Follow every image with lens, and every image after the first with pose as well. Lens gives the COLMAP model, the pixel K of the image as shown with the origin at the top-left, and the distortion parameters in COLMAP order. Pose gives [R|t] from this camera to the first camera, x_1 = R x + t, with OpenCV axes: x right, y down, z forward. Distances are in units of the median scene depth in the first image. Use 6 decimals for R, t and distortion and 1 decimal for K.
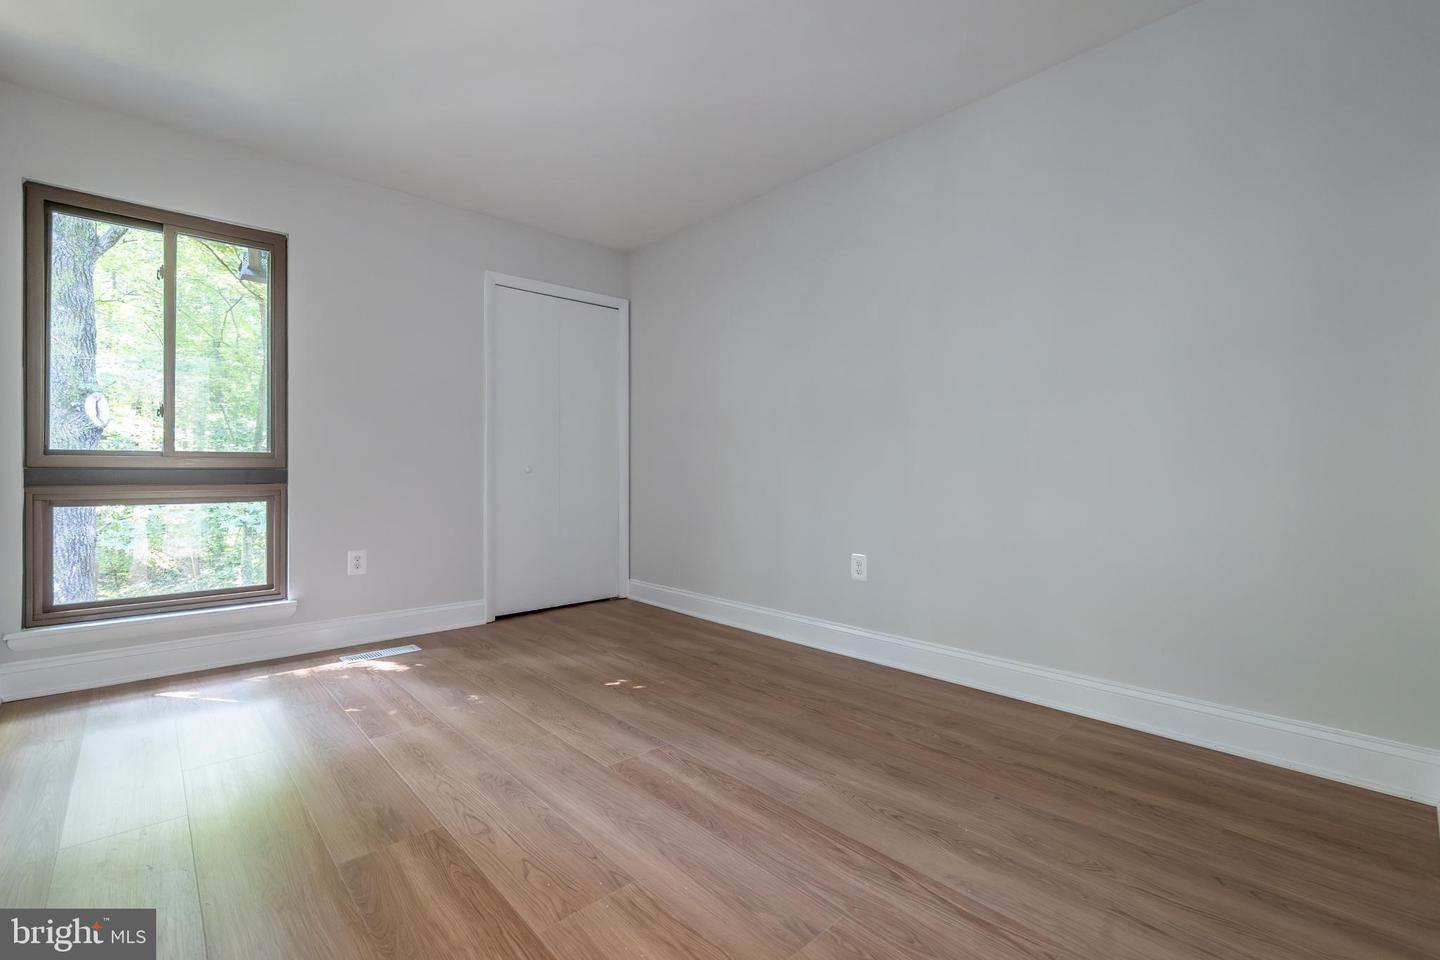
lens RADIAL K [[625.8, 0, 720.0], [0, 625.8, 480.0], [0, 0, 1]] dist [-0.018696, 0.000087]
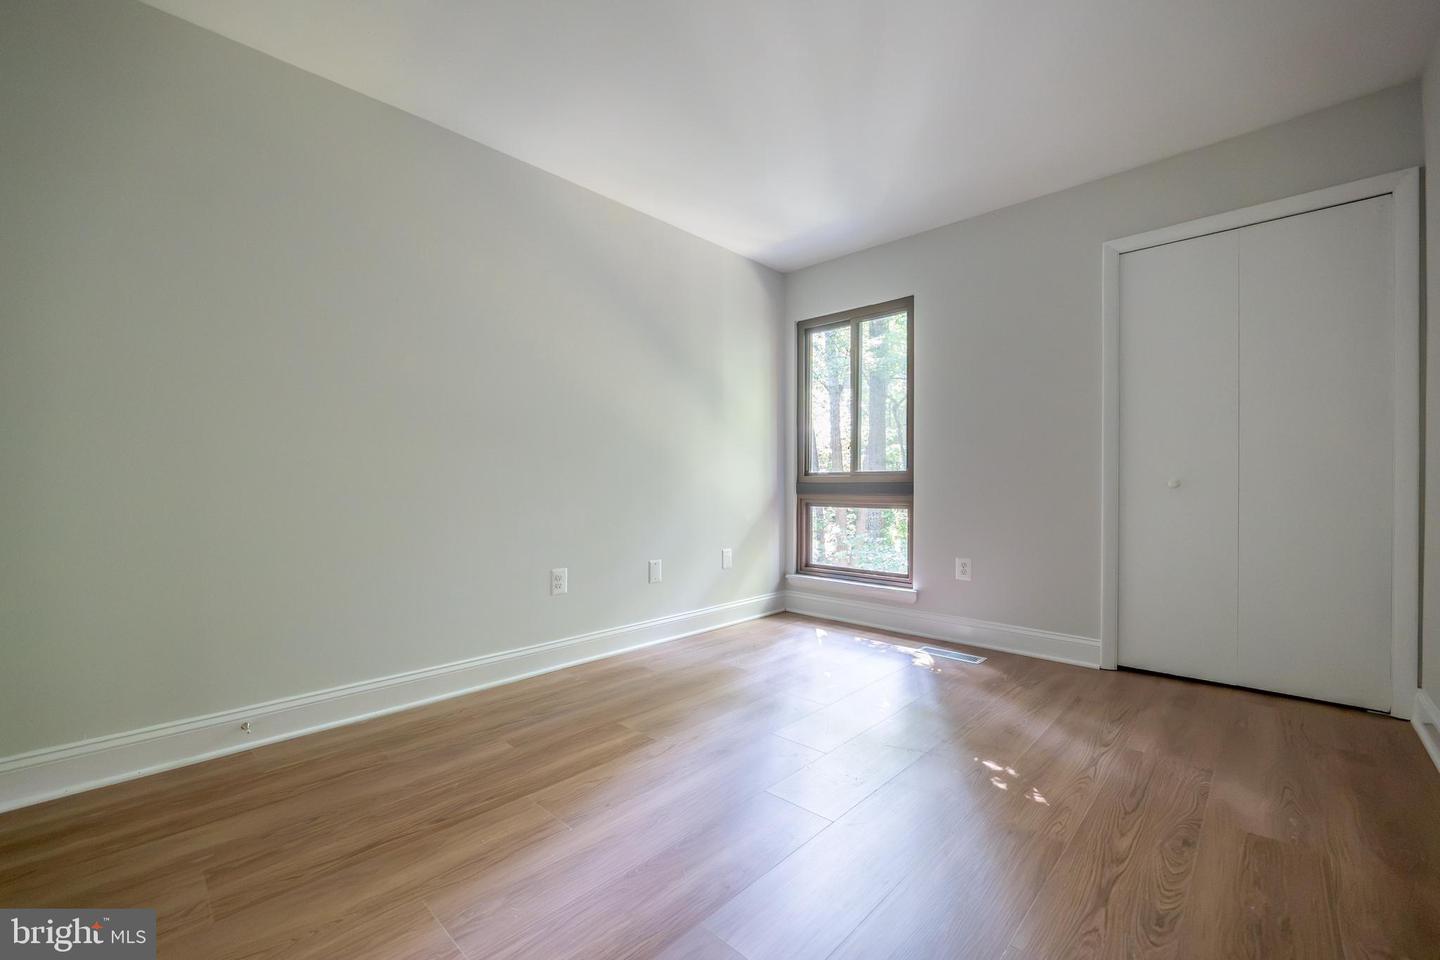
lens RADIAL K [[592.2, 0, 711.1], [0, 592.2, 483.1], [0, 0, 1]] dist [-0.014152, 0.000138]
pose [[0.051085, -0.000584, -0.998694, 0.477512], [-0.010714, 0.999942, -0.001133, -0.013553], [0.998637, 0.010758, 0.051076, 0.556809]]
